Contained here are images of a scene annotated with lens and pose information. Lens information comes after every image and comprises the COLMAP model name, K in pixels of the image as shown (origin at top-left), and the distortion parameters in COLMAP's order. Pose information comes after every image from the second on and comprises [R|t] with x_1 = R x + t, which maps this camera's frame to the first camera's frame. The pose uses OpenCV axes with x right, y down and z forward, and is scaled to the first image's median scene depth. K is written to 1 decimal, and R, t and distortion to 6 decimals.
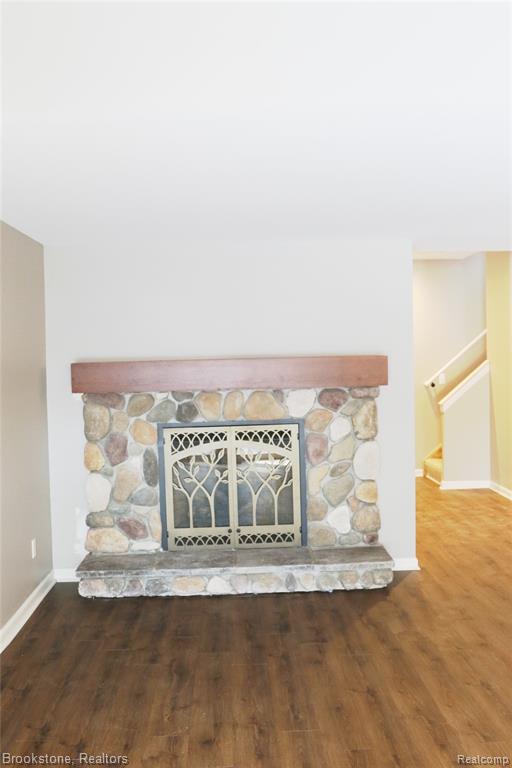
lens RADIAL K [[845.5, 0, 256.0], [0, 845.5, 384.0], [0, 0, 1]] dist [-0.321434, 0.568387]
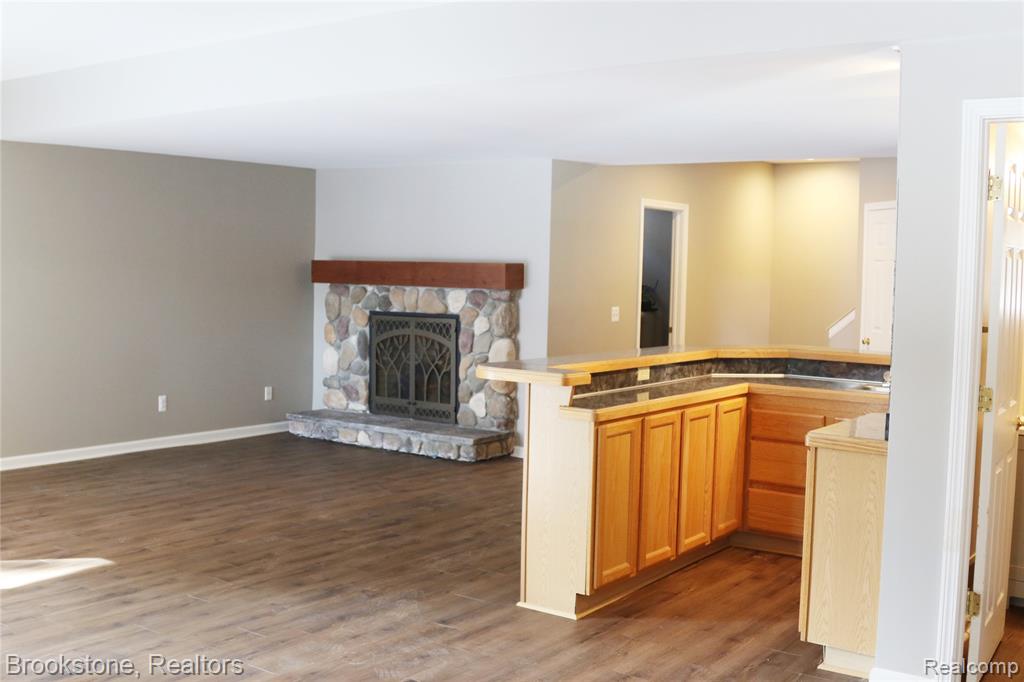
lens RADIAL K [[1127.4, 0, 512.0], [0, 1127.4, 341.0], [0, 0, 1]] dist [-0.321434, 0.568387]
pose [[0.788775, 0.081822, -0.609212, 1.081234], [-0.063517, 0.996645, 0.051619, -0.008253], [0.611392, -0.002021, 0.791325, -0.202412]]
